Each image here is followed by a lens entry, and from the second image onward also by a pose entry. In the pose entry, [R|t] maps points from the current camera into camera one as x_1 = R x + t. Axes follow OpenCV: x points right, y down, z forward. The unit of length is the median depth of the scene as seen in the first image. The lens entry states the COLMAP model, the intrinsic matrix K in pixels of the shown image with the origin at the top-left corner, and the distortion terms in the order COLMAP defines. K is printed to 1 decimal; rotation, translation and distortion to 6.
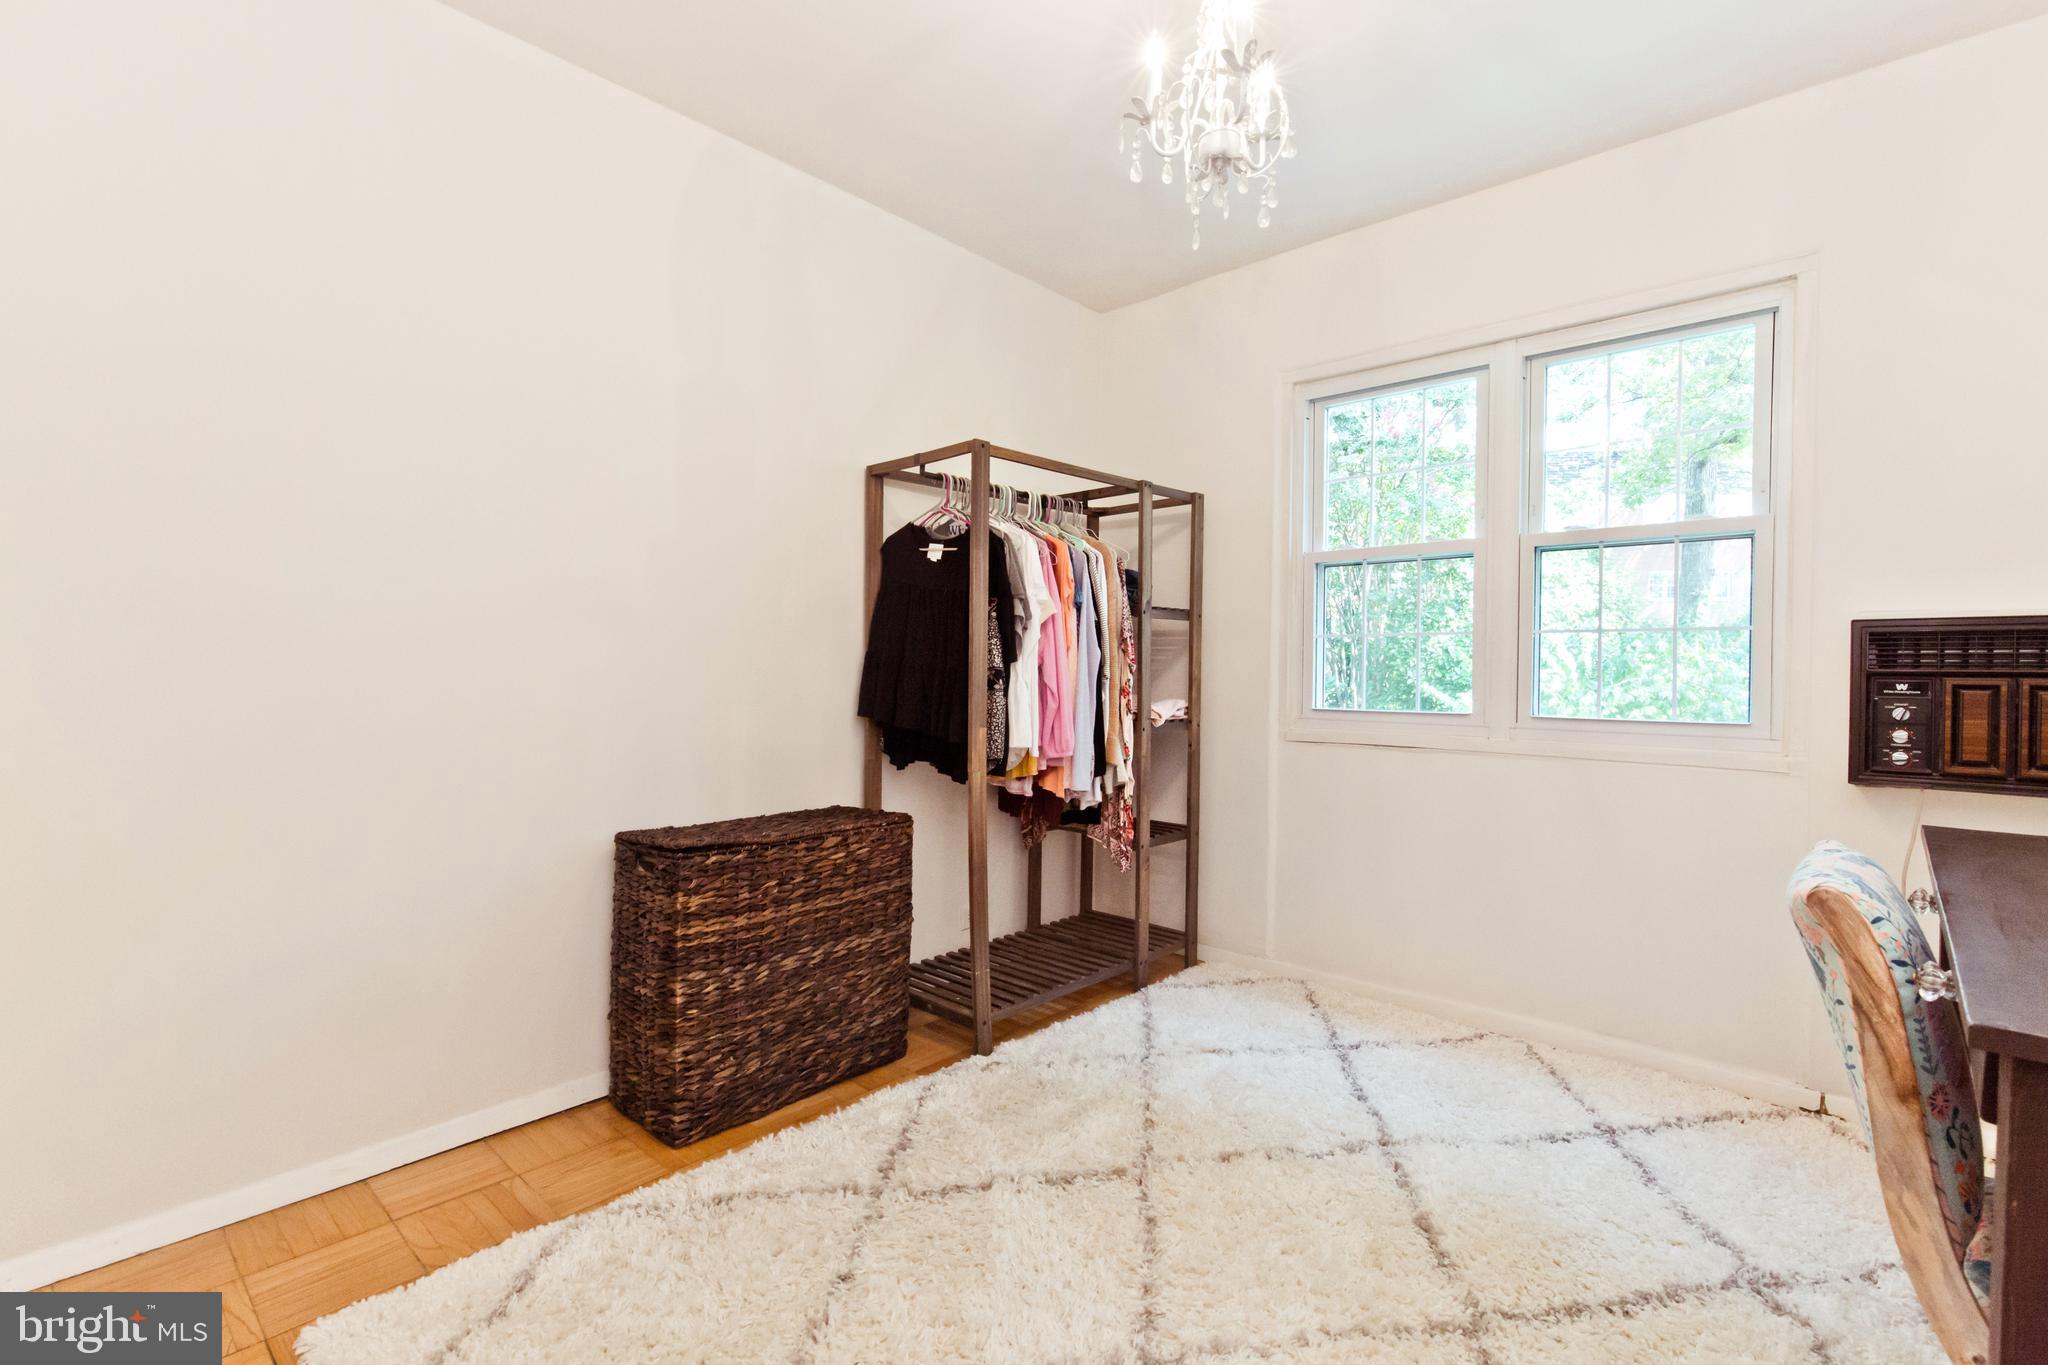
lens RADIAL K [[918.5, 0, 1020.3], [0, 918.5, 677.6], [0, 0, 1]] dist [0.000716, -0.000540]
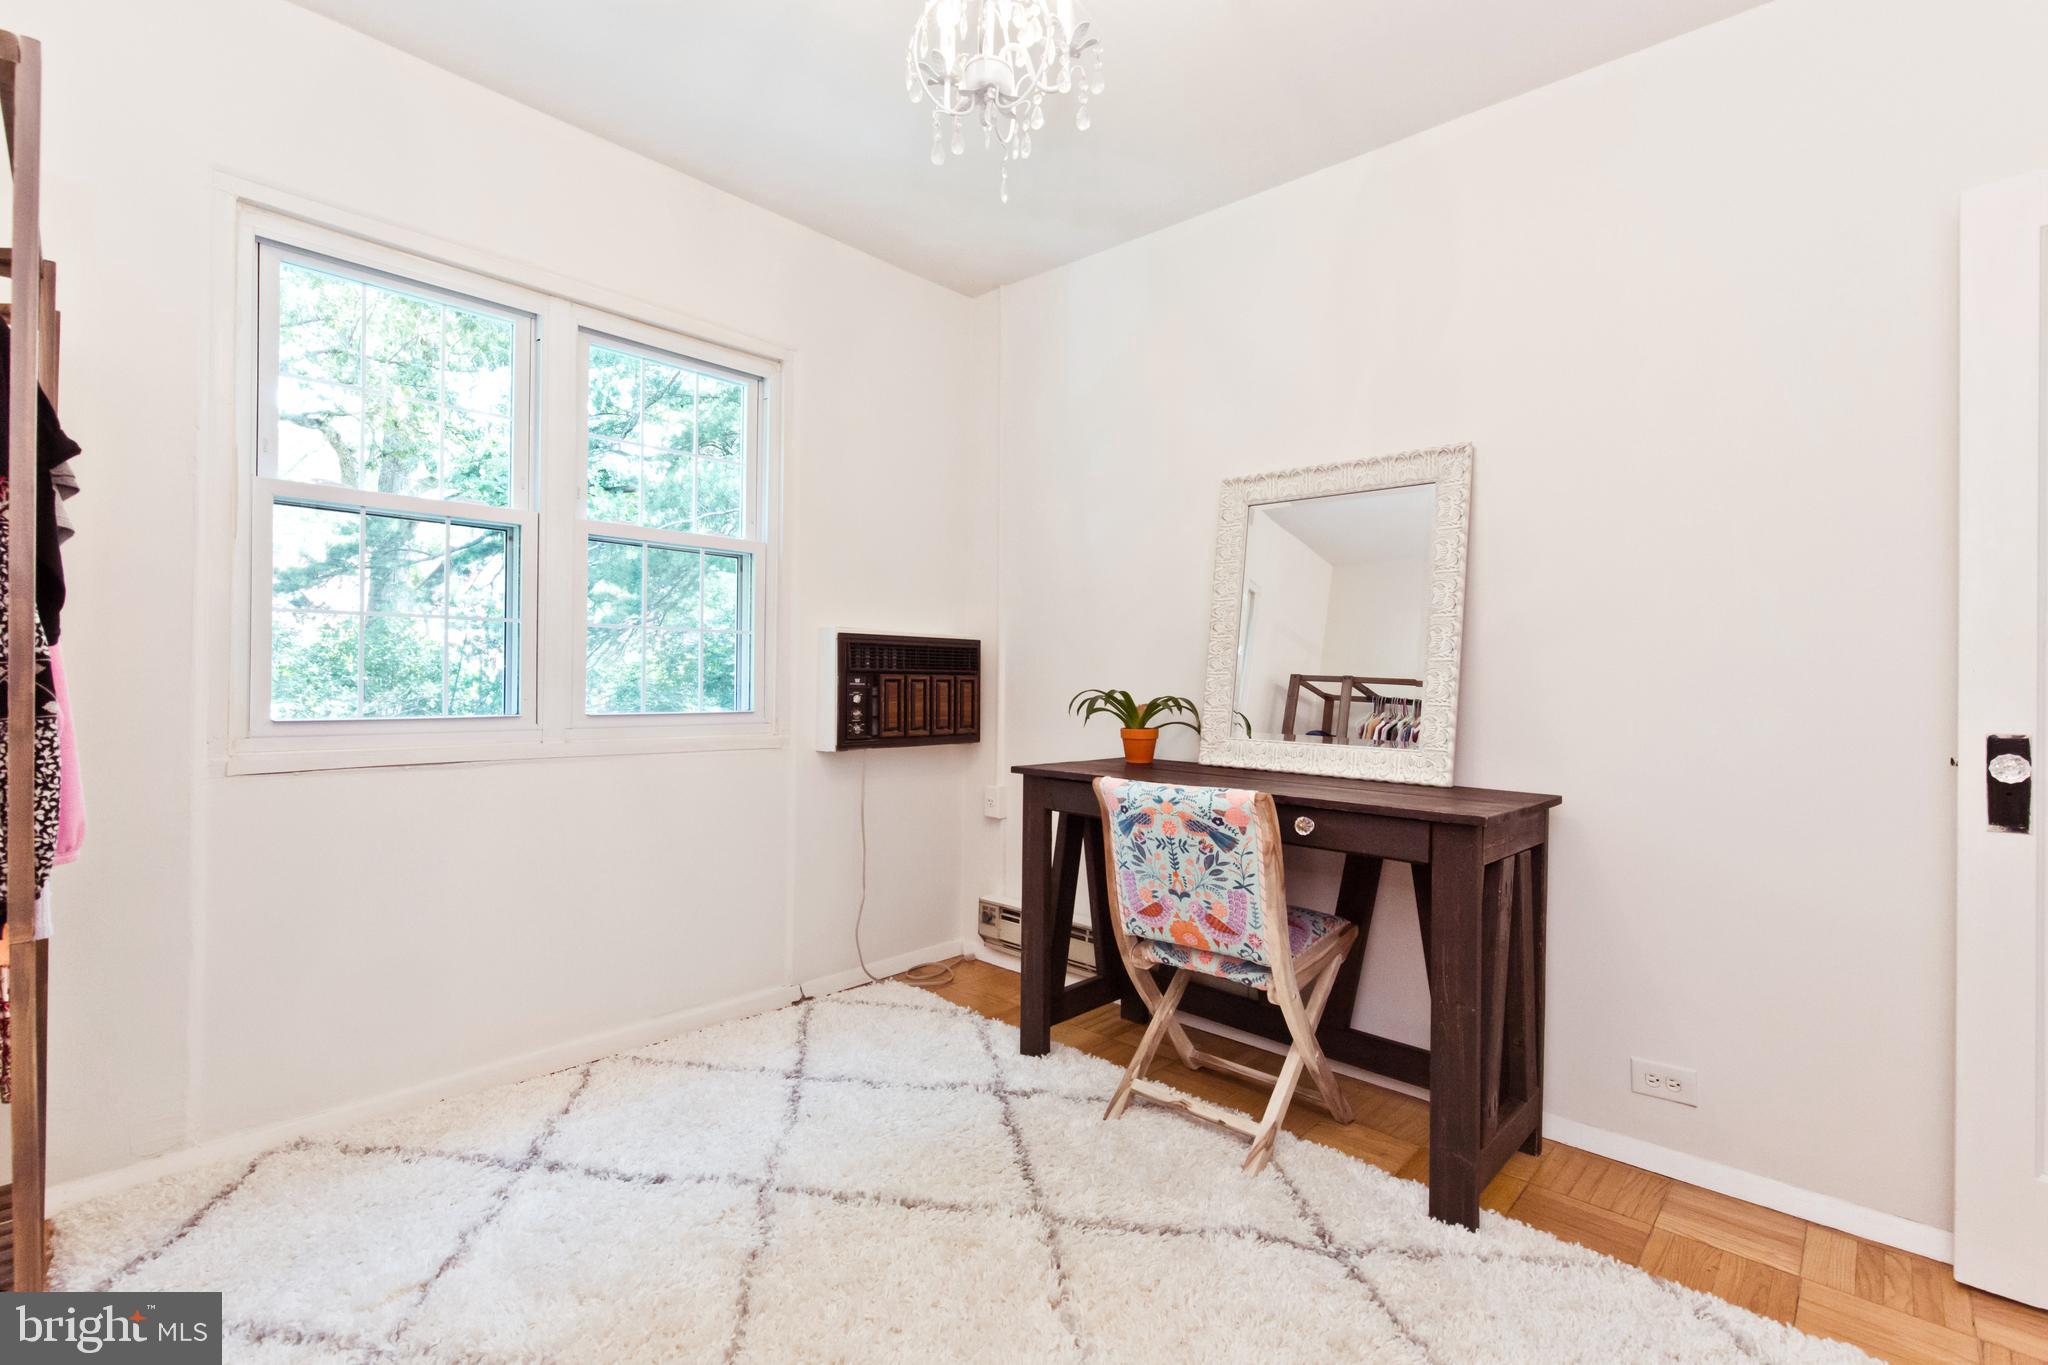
lens RADIAL K [[918.5, 0, 1020.3], [0, 918.5, 677.6], [0, 0, 1]] dist [0.000716, -0.000540]
pose [[0.009153, -0.006899, 0.999934, -0.496227], [-0.005649, 0.999960, 0.006951, -0.006319], [-0.999942, -0.005712, 0.009114, 0.728098]]
